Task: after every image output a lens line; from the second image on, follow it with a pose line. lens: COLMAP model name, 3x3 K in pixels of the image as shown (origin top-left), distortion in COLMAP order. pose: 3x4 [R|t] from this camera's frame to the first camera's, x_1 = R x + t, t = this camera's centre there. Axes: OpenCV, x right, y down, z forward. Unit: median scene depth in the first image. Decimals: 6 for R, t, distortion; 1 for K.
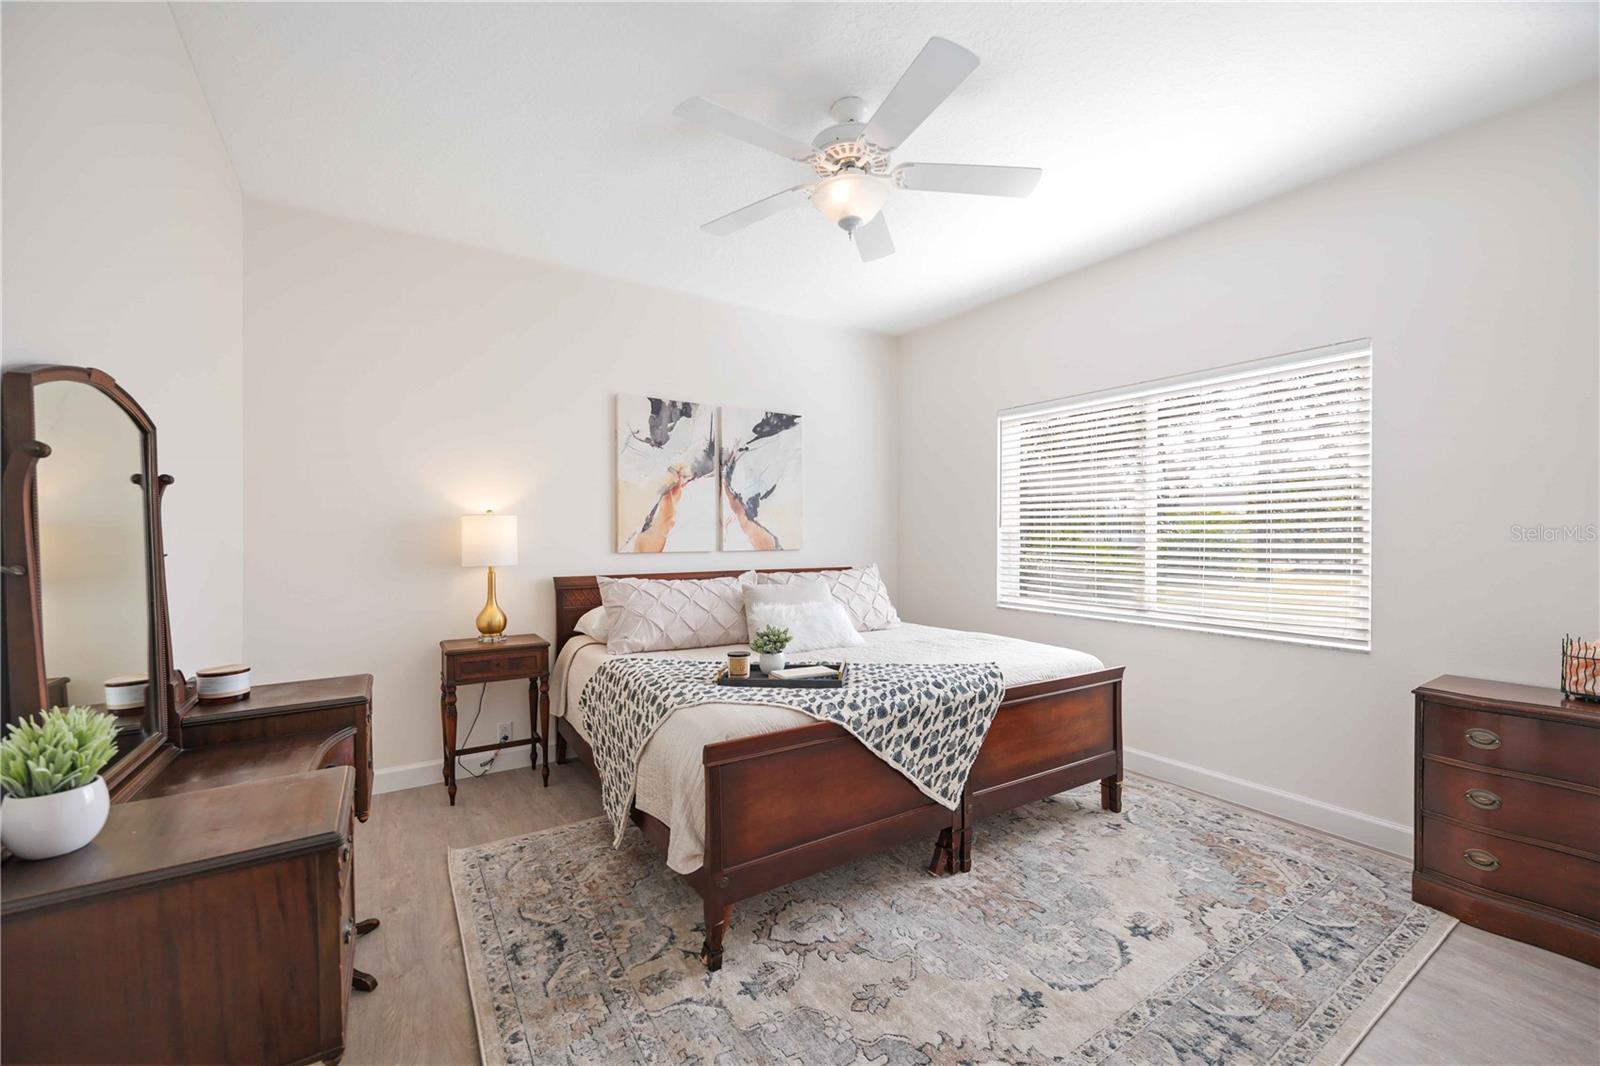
lens RADIAL K [[641.9, 0, 799.5], [0, 641.9, 539.0], [0, 0, 1]] dist [-0.009338, 0.000099]
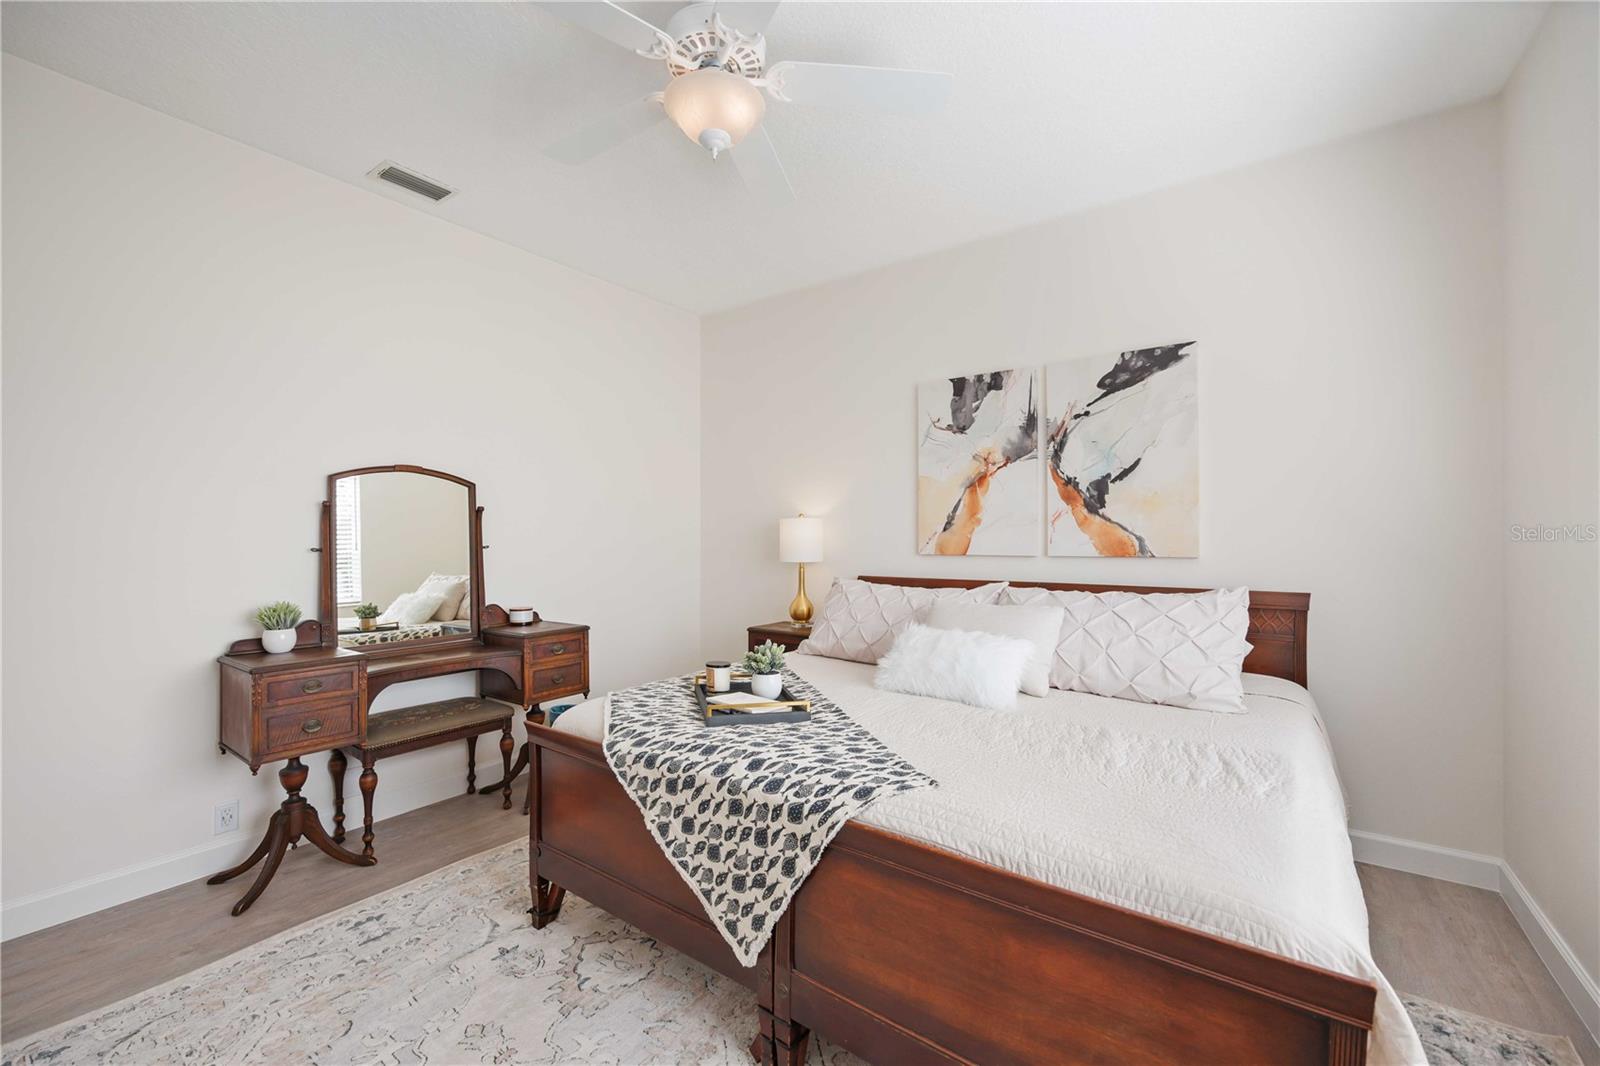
lens RADIAL K [[641.9, 0, 800.2], [0, 641.9, 537.6], [0, 0, 1]] dist [-0.009338, 0.000099]
pose [[0.358498, -0.000344, -0.933531, 0.515492], [-0.002353, 0.999996, -0.001272, -0.001180], [0.933528, 0.002653, 0.358495, 0.496183]]
